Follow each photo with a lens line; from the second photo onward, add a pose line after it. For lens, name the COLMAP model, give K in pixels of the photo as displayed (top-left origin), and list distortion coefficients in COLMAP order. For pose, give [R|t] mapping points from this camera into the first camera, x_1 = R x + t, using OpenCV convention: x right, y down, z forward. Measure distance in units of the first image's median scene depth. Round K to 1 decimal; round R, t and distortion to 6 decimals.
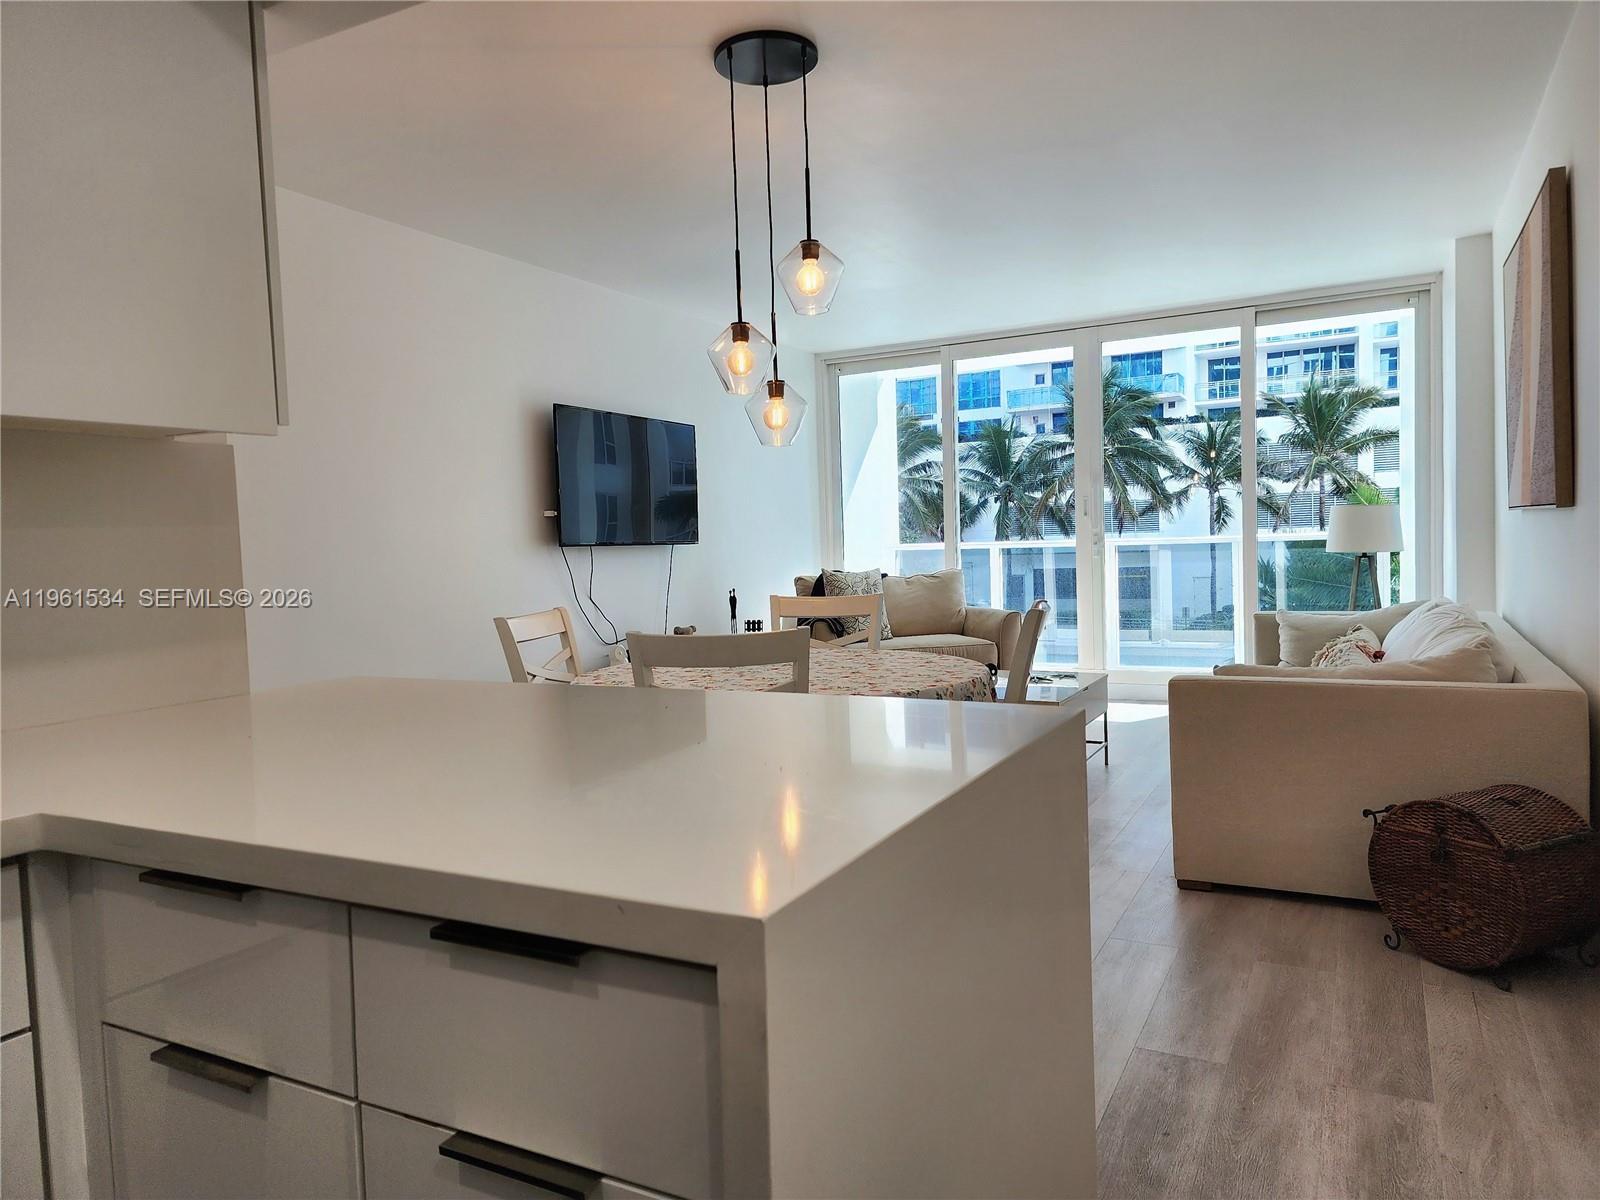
lens RADIAL K [[1058.7, 0, 794.9], [0, 1058.7, 601.3], [0, 0, 1]] dist [0.051258, -0.035660]
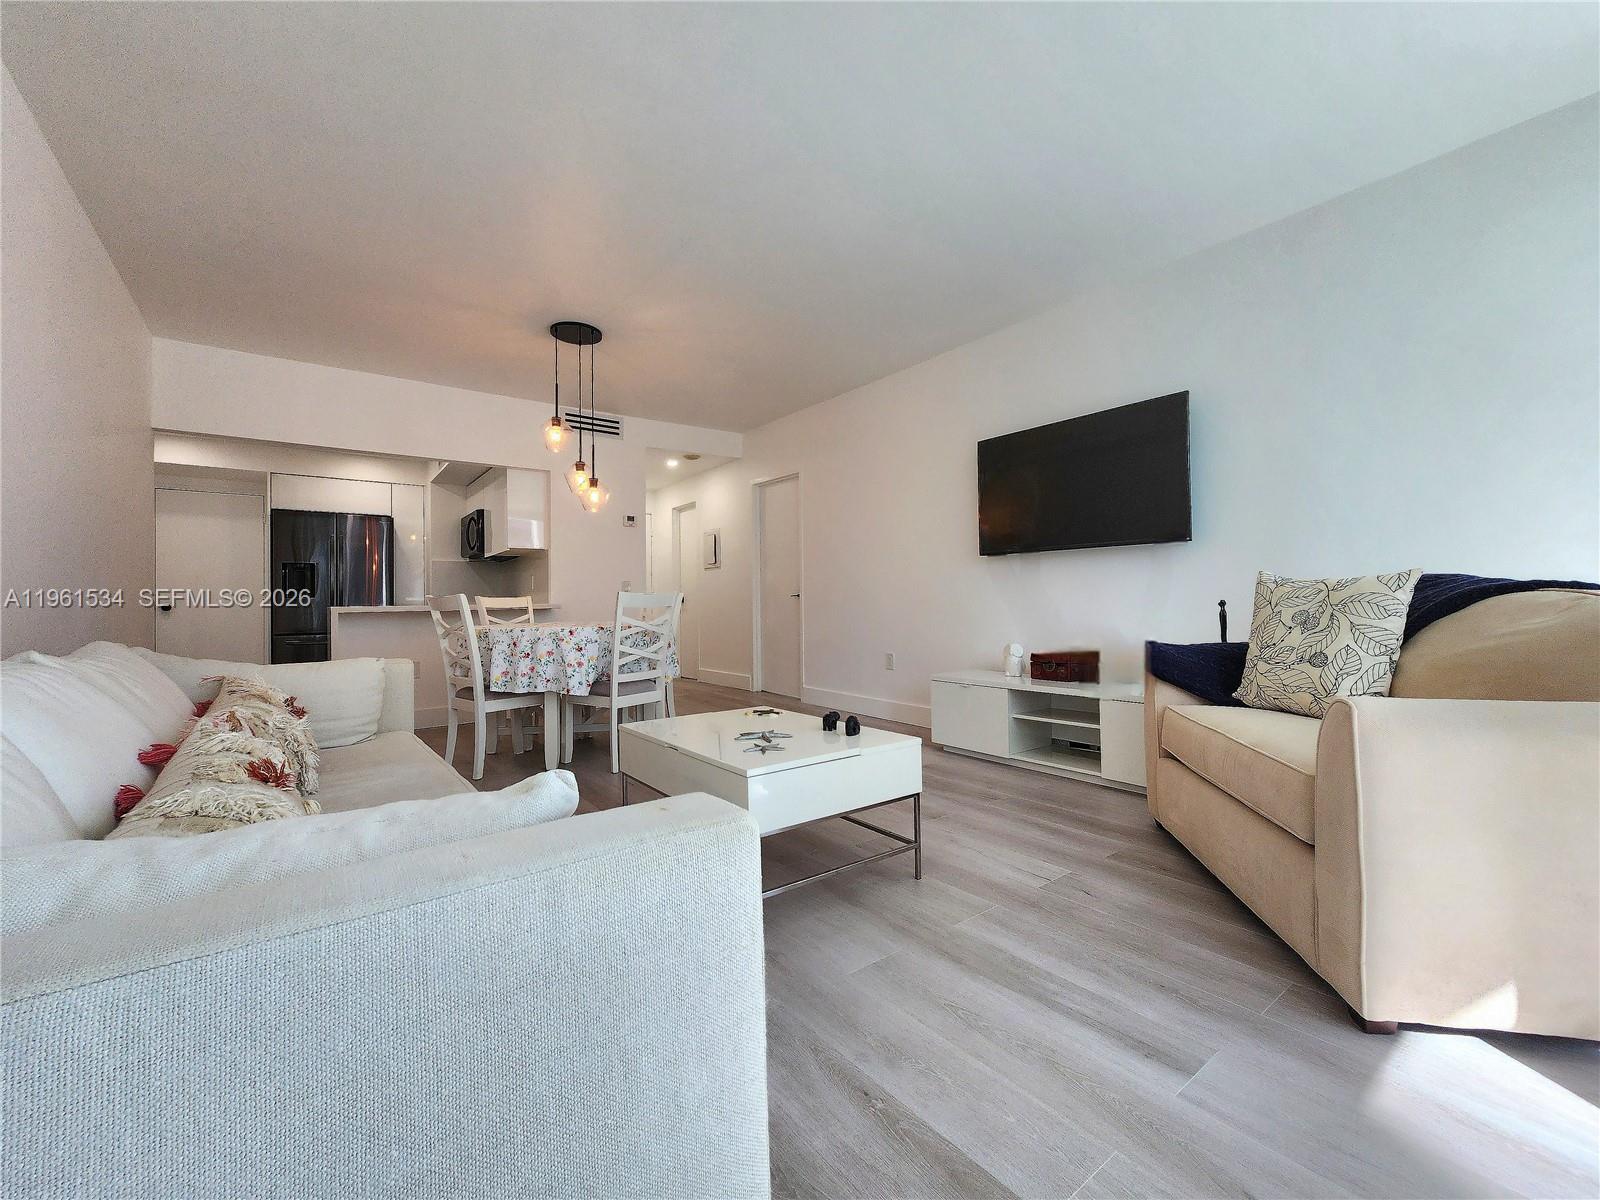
lens RADIAL K [[656.6, 0, 795.5], [0, 656.6, 599.8], [0, 0, 1]] dist [0.003056, 0.000525]
pose [[-0.423823, 0.033533, -0.905124, 0.451960], [-0.023828, 0.998556, 0.048152, -0.026345], [0.905432, 0.041975, -0.422412, 0.900361]]
